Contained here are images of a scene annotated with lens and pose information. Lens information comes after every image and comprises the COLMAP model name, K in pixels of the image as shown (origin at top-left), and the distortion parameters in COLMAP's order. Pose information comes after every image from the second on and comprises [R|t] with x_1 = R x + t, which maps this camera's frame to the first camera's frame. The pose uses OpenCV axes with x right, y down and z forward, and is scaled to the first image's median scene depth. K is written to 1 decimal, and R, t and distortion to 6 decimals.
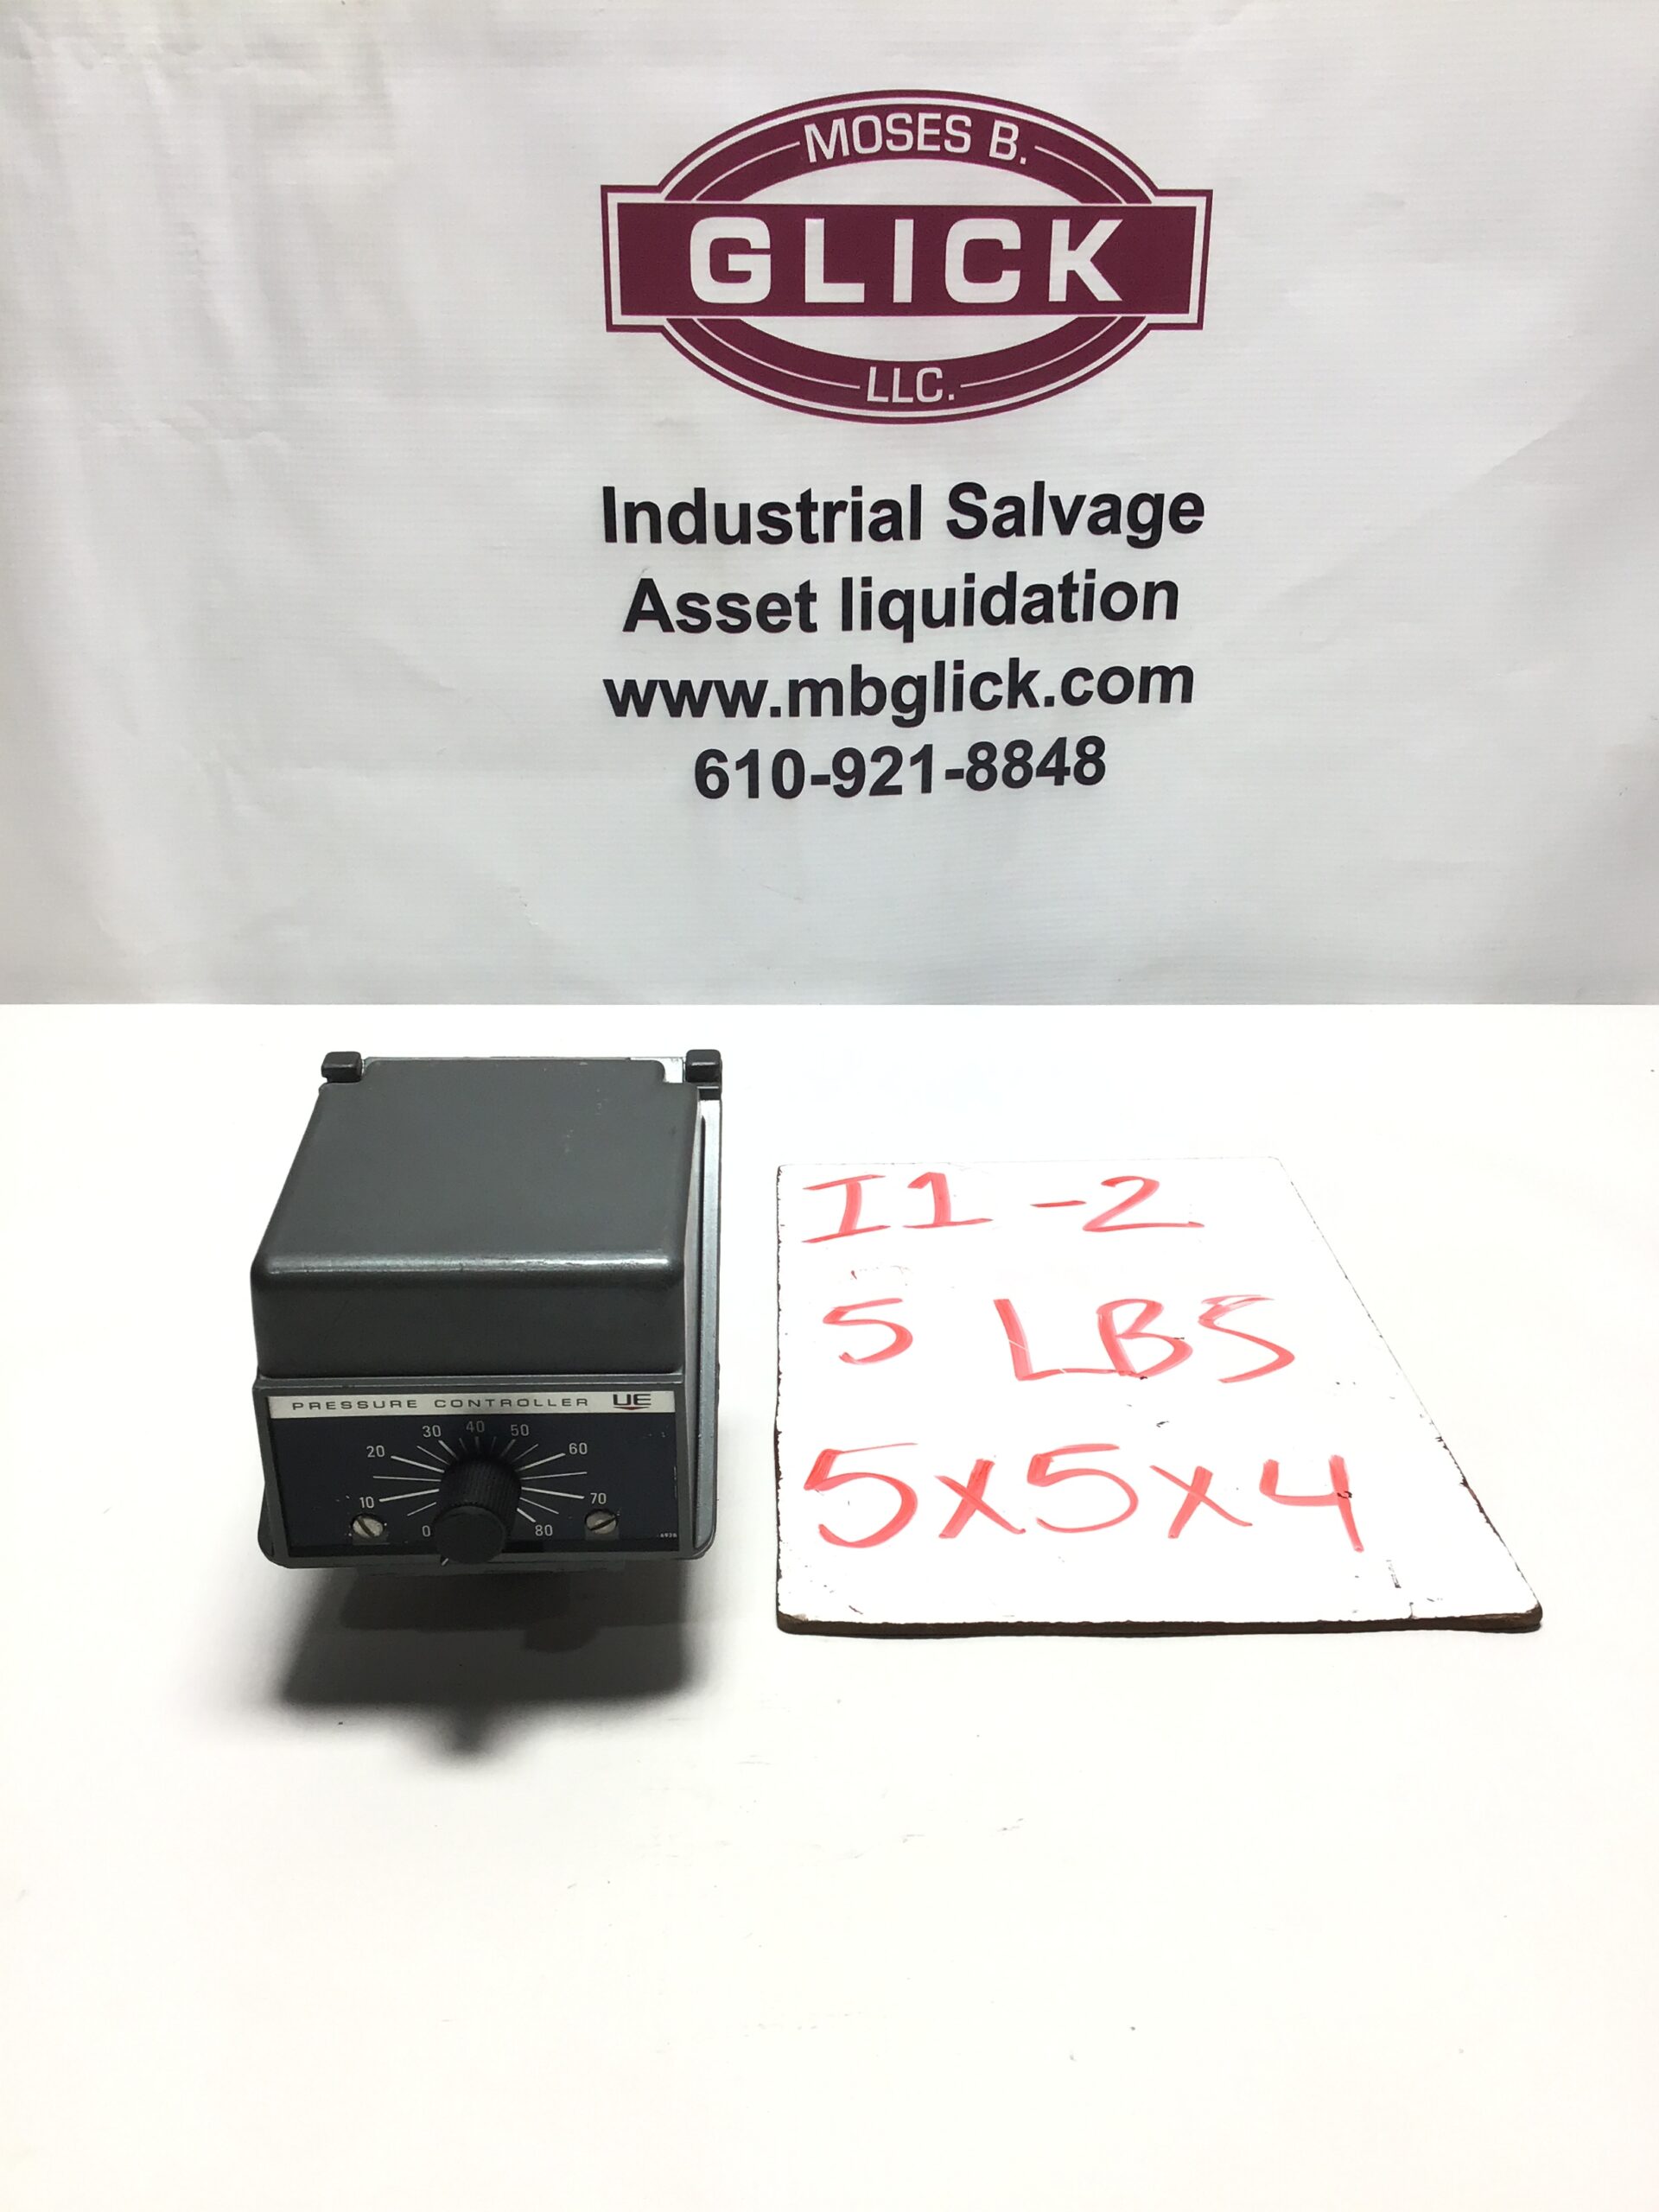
lens RADIAL K [[2254.7, 0, 854.3], [0, 2254.7, 1052.5], [0, 0, 1]] dist [0.063129, 0.000000]
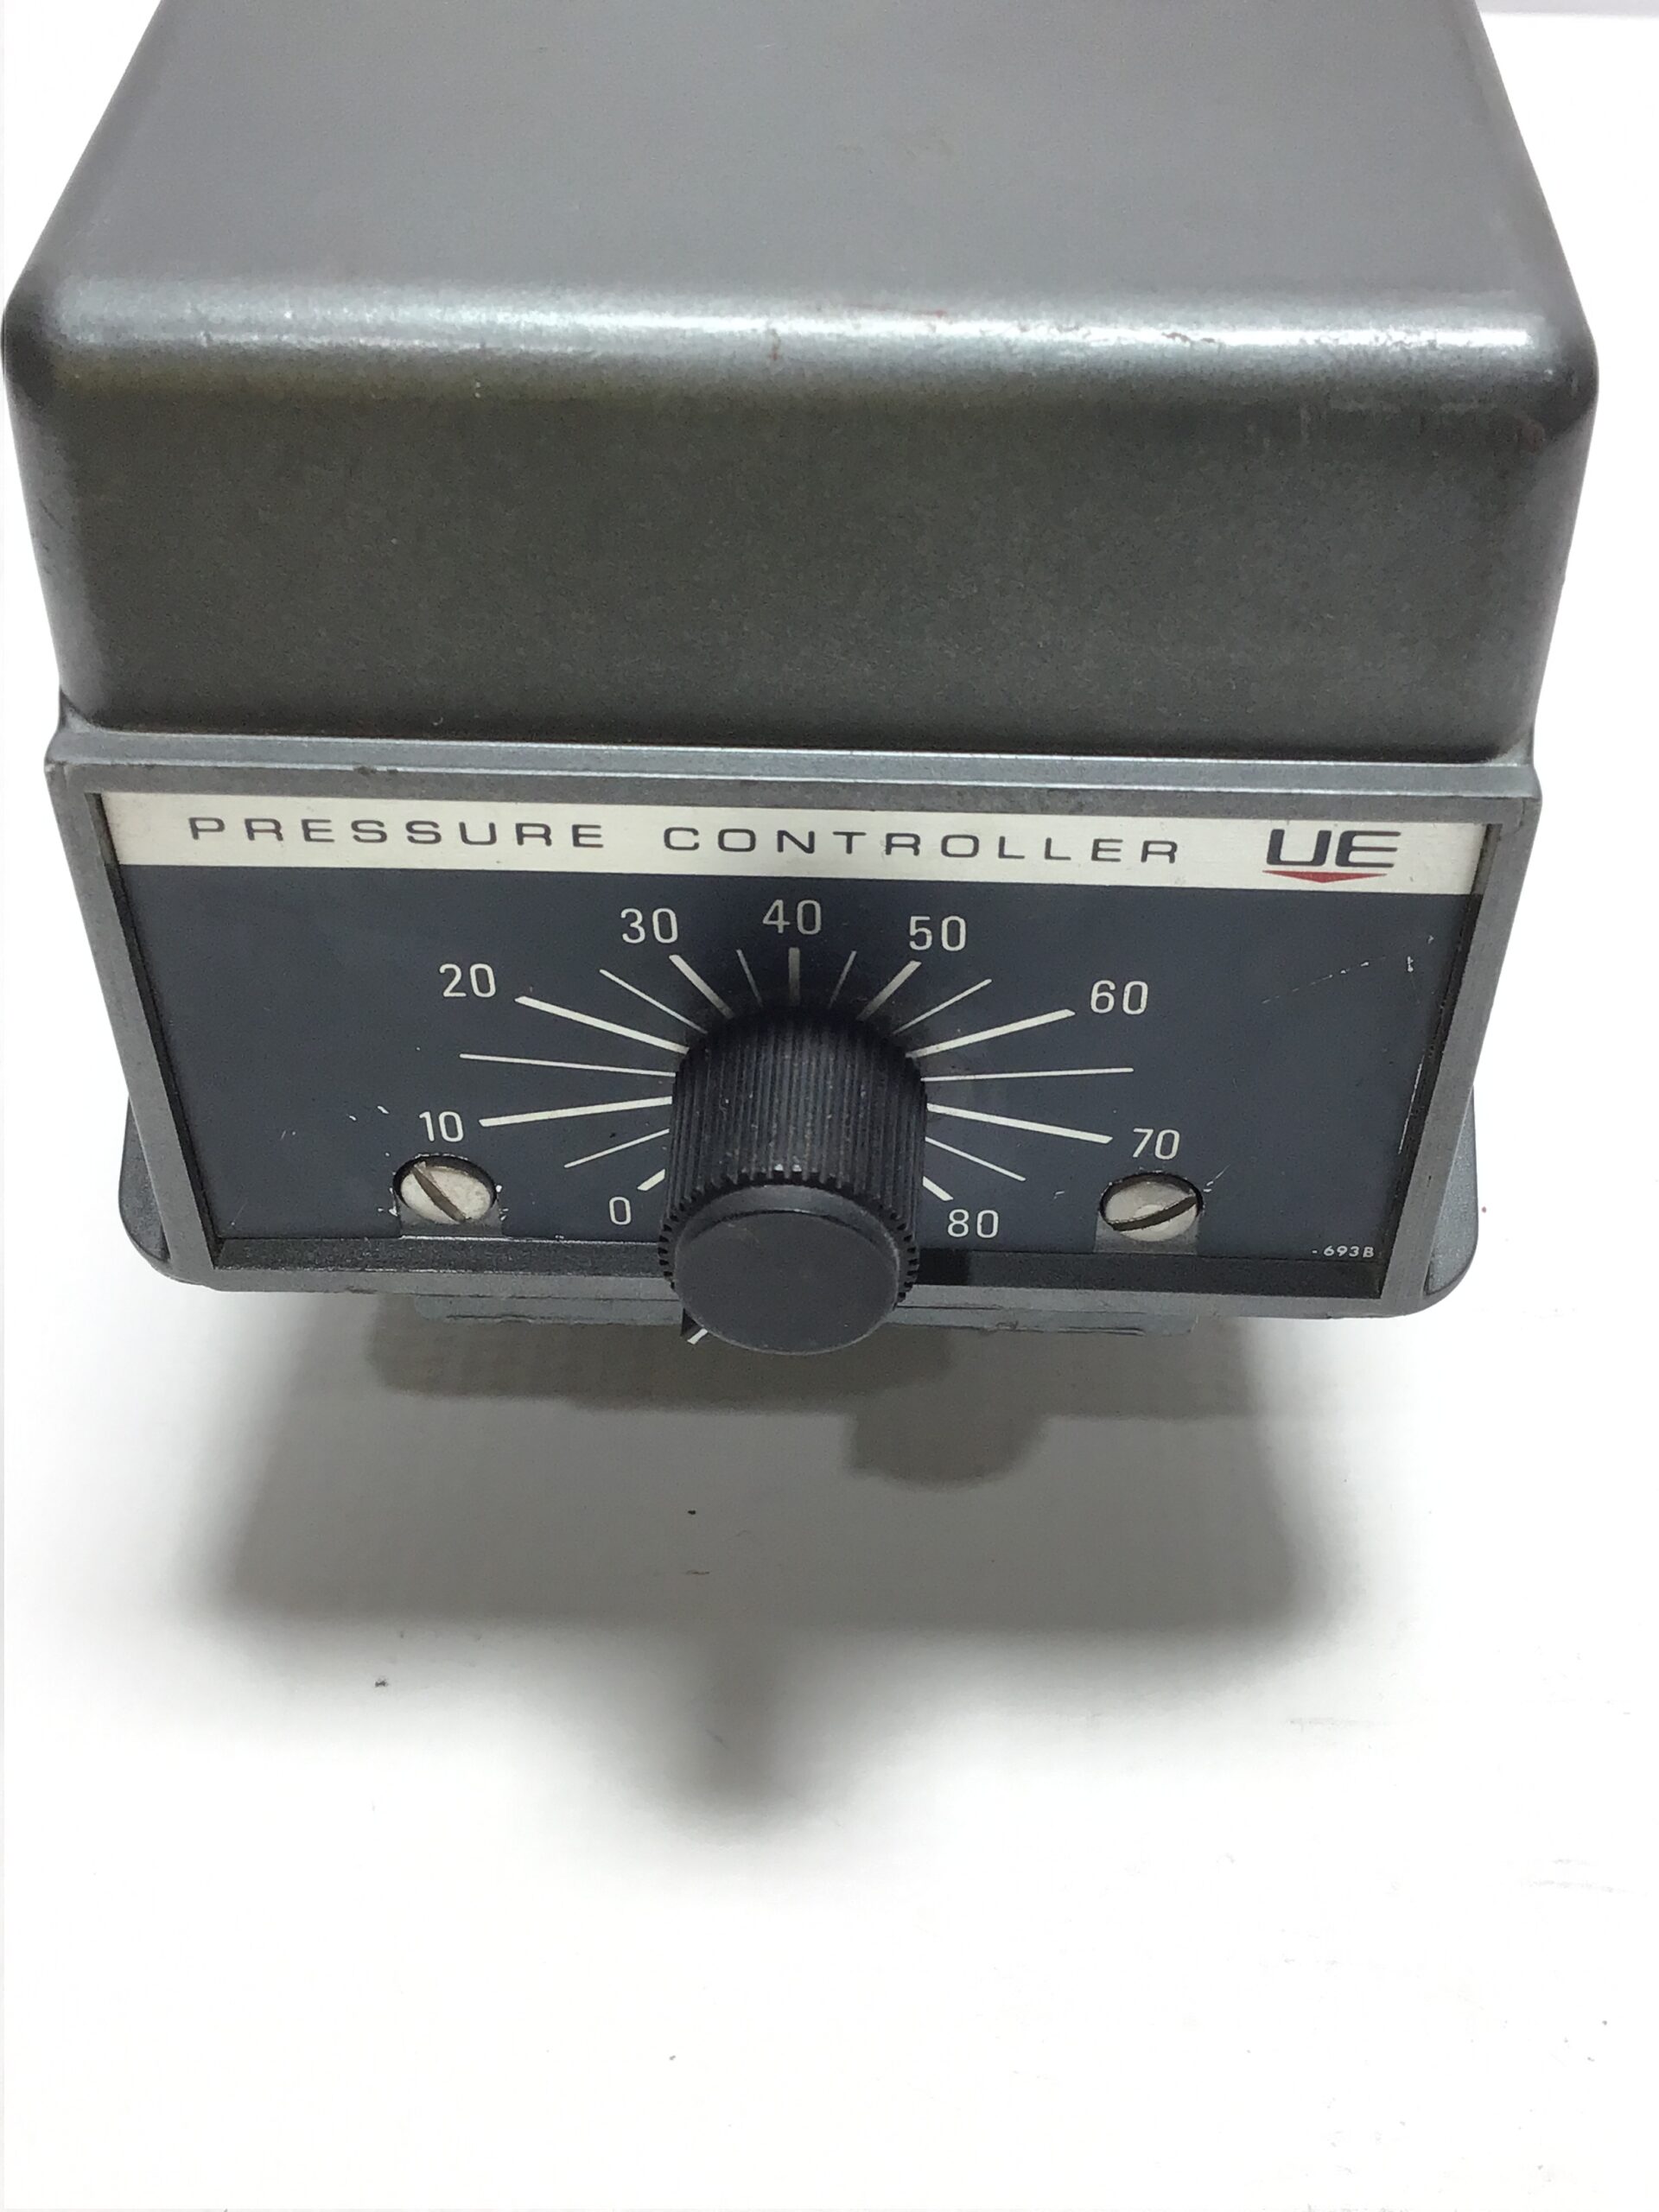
lens RADIAL K [[2254.7, 0, 831.5], [0, 2254.7, 1107.6], [0, 0, 1]] dist [0.063129, 0.000000]
pose [[0.999330, 0.034369, -0.012565, -0.157797], [-0.029297, 0.957165, 0.288056, 0.102506], [0.021927, -0.287495, 0.957531, 0.703386]]
